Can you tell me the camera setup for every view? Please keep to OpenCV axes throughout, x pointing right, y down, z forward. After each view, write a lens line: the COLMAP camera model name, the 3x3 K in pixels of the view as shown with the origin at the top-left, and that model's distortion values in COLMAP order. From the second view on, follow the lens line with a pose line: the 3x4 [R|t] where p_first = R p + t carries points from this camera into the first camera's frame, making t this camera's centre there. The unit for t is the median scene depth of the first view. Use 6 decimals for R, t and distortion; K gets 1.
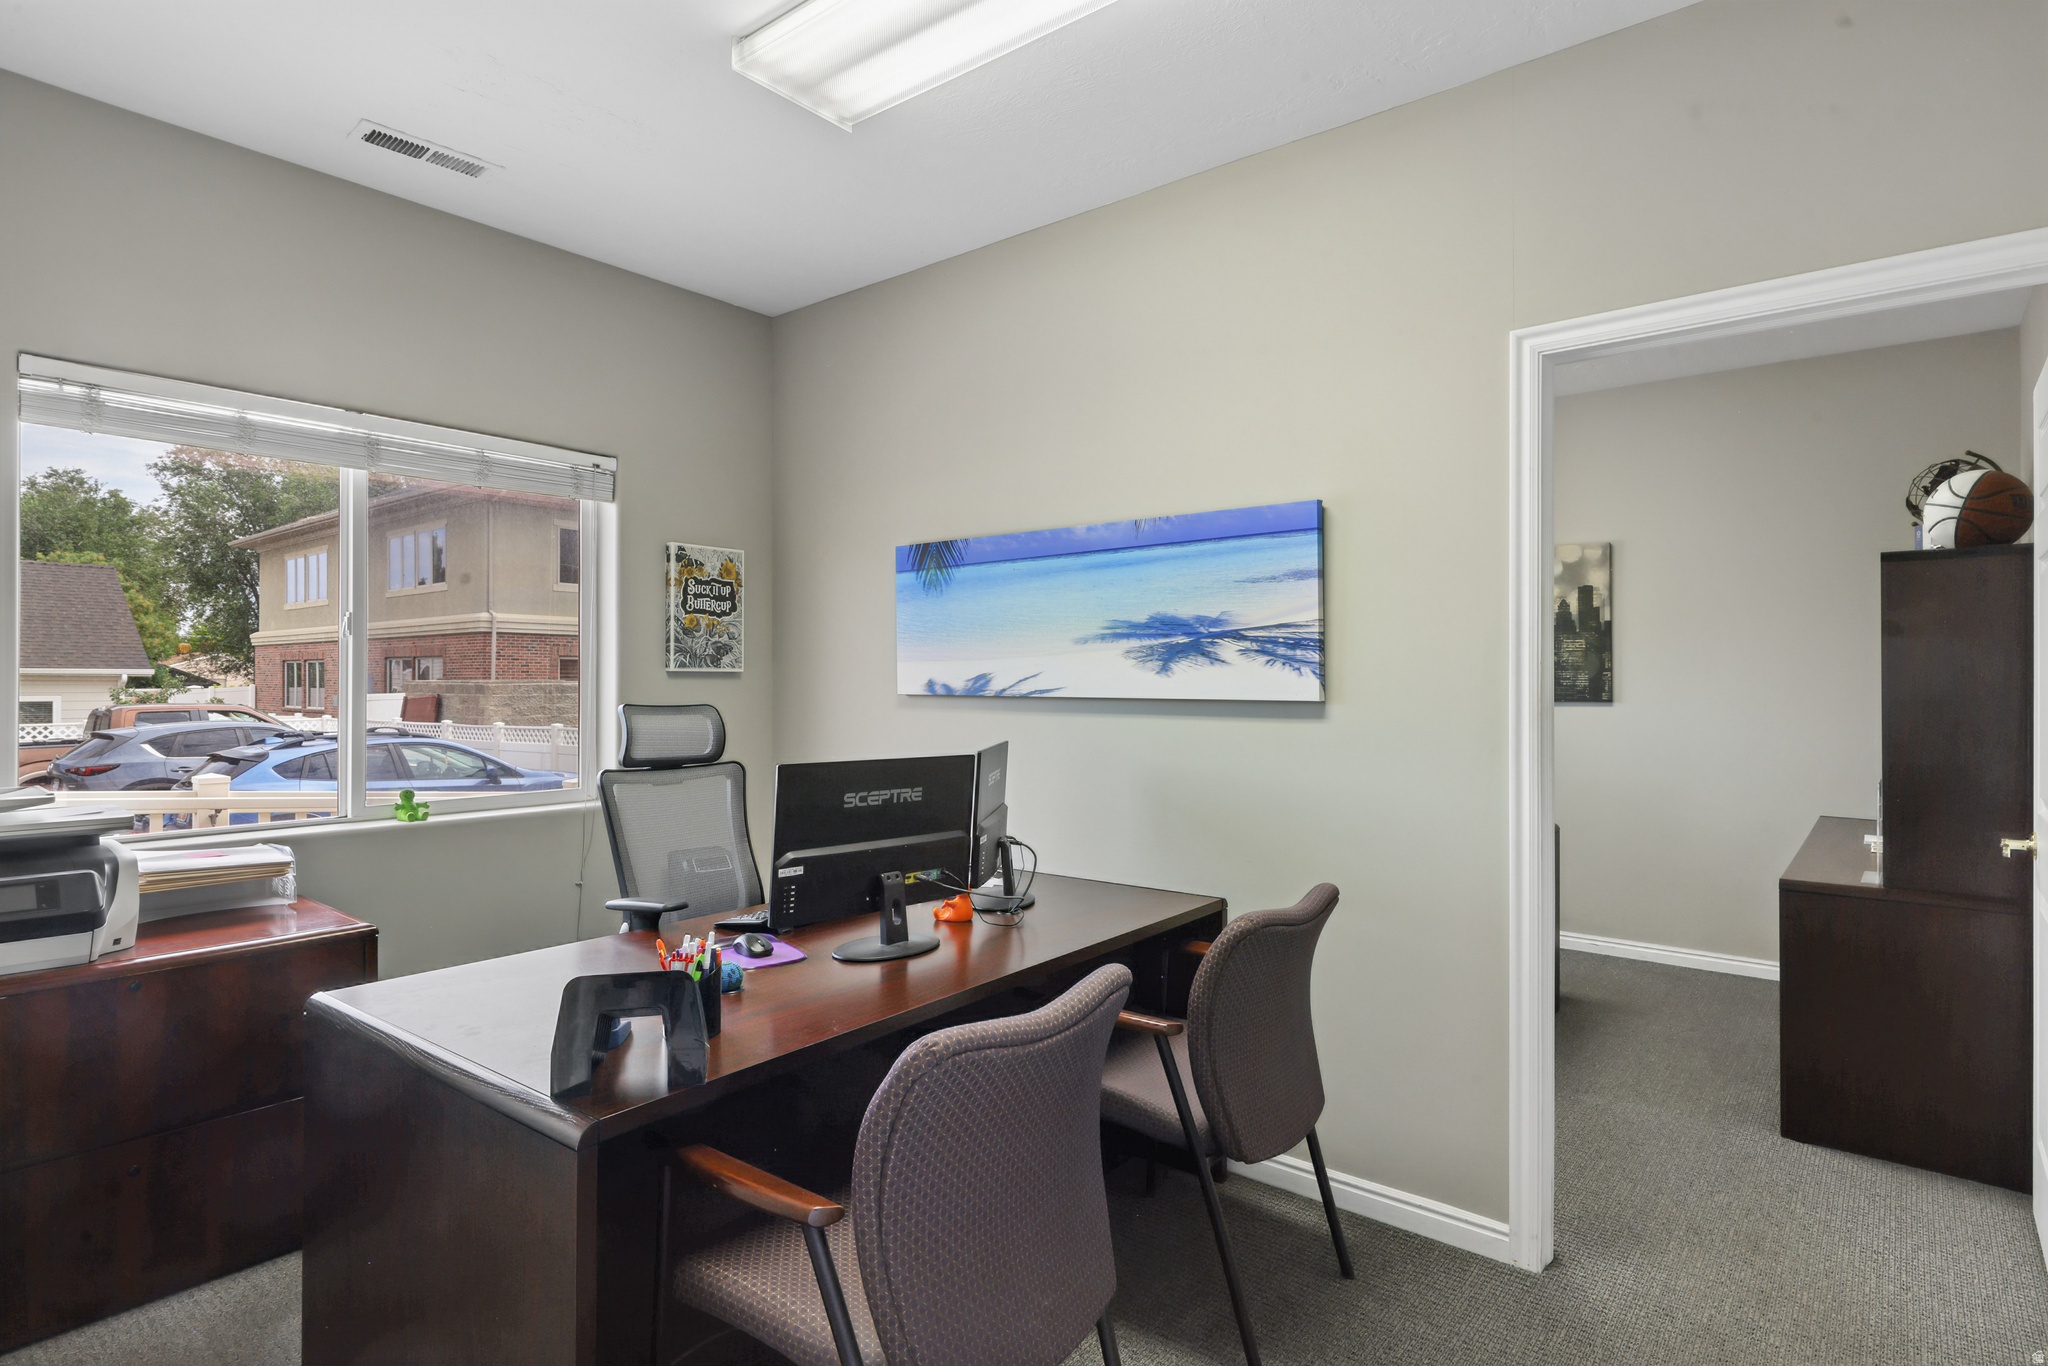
lens RADIAL K [[1083.0, 0, 1026.3], [0, 1083.0, 667.0], [0, 0, 1]] dist [-0.029090, -0.000165]
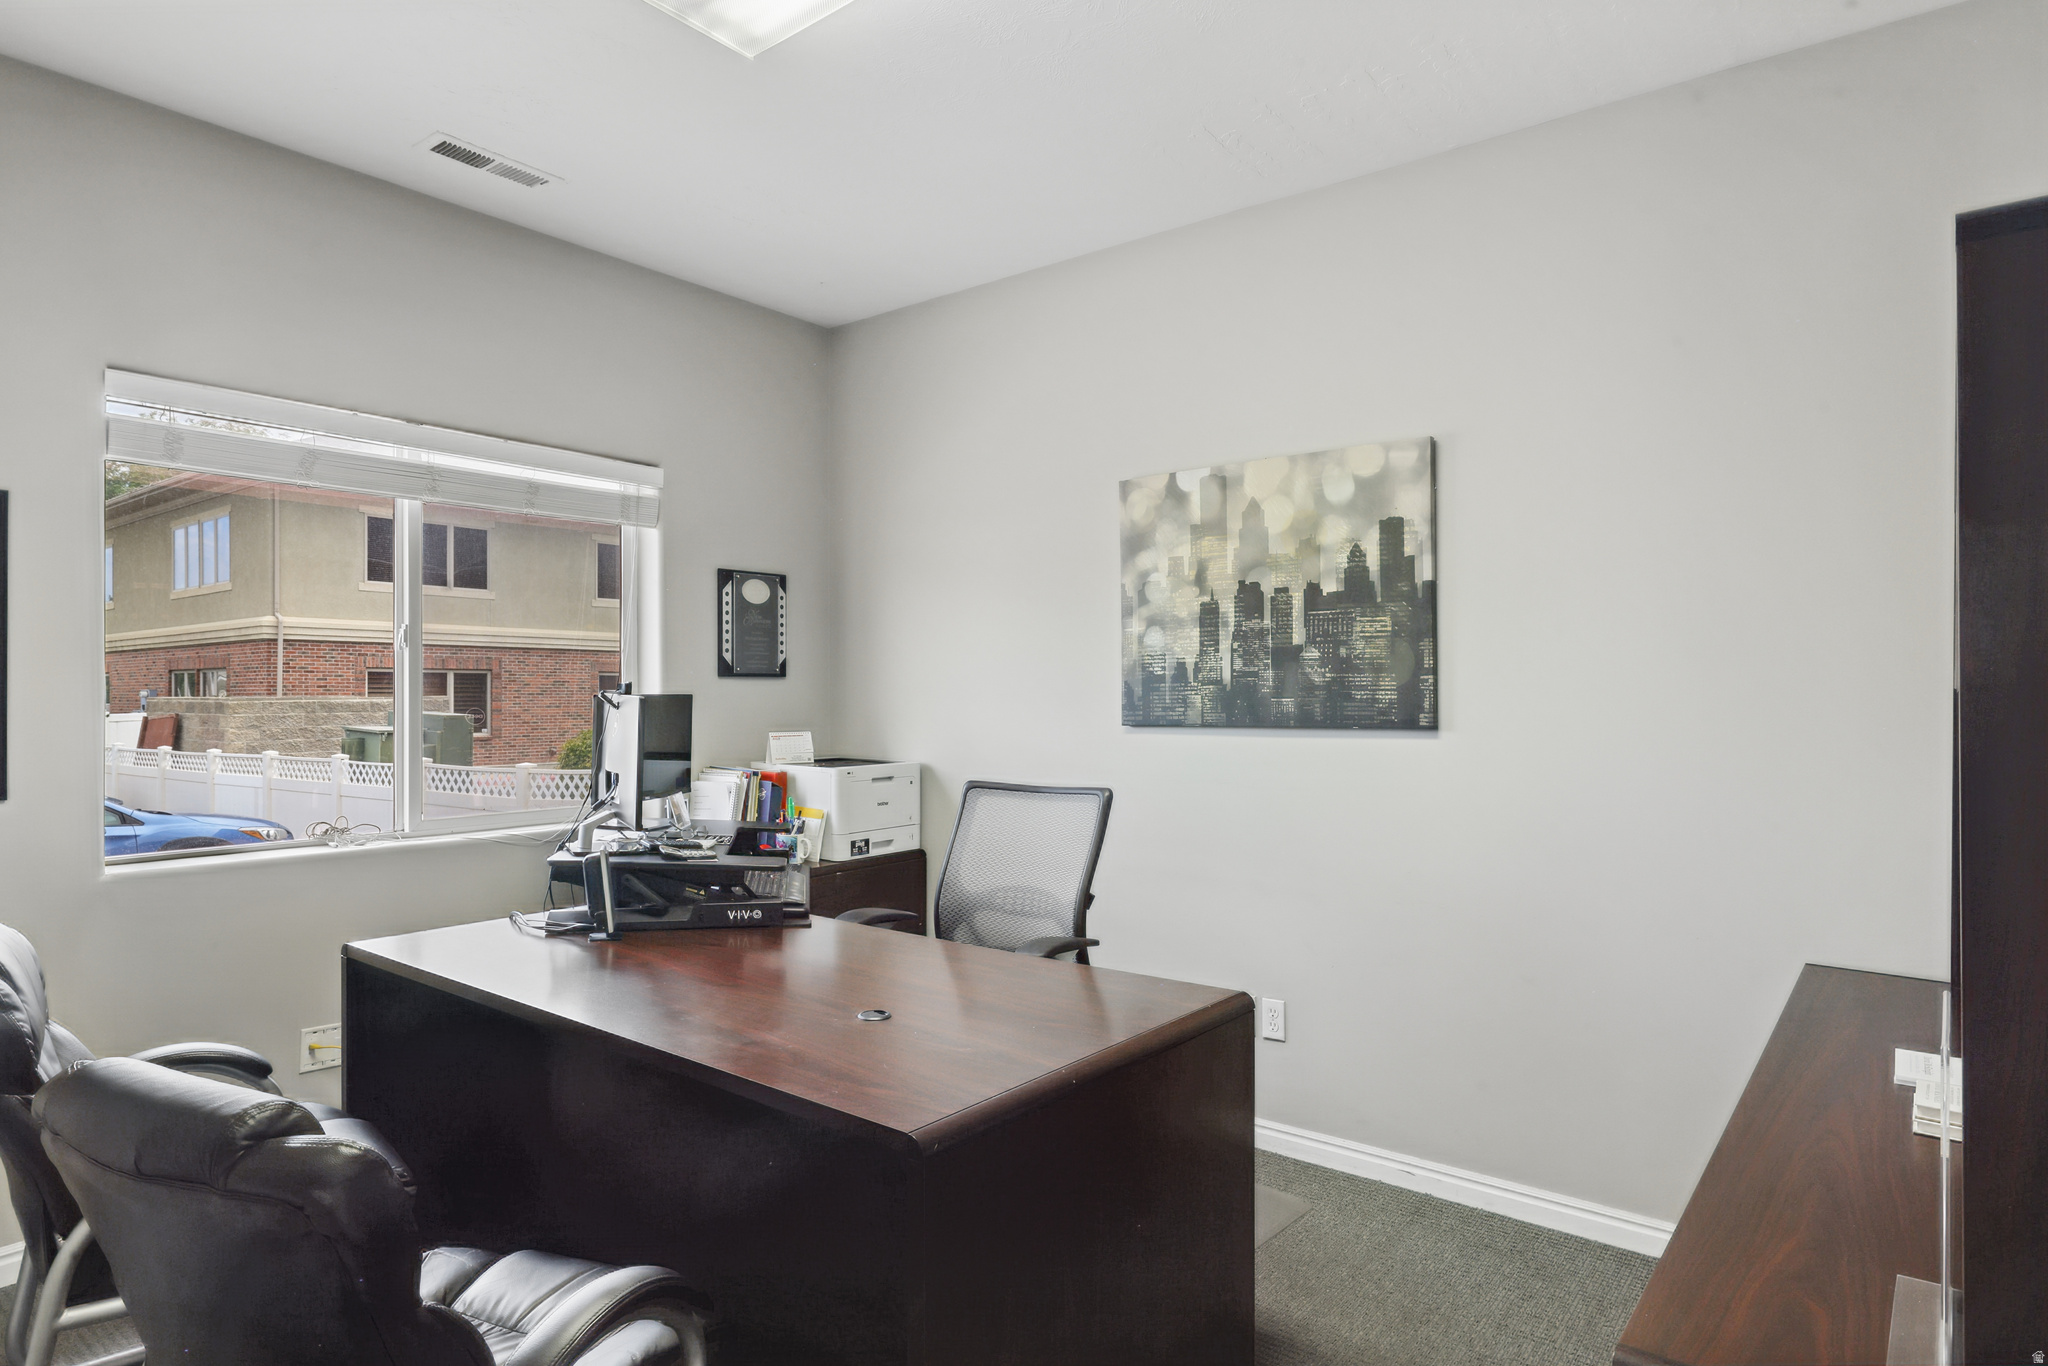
lens RADIAL K [[1147.3, 0, 1024.0], [0, 1147.3, 683.0], [0, 0, 1]] dist [0.001080, 0.000255]
pose [[0.999813, -0.003301, -0.019047, 0.339773], [0.003334, 0.999993, 0.001719, 0.007054], [0.019041, -0.001782, 0.999817, 0.404915]]
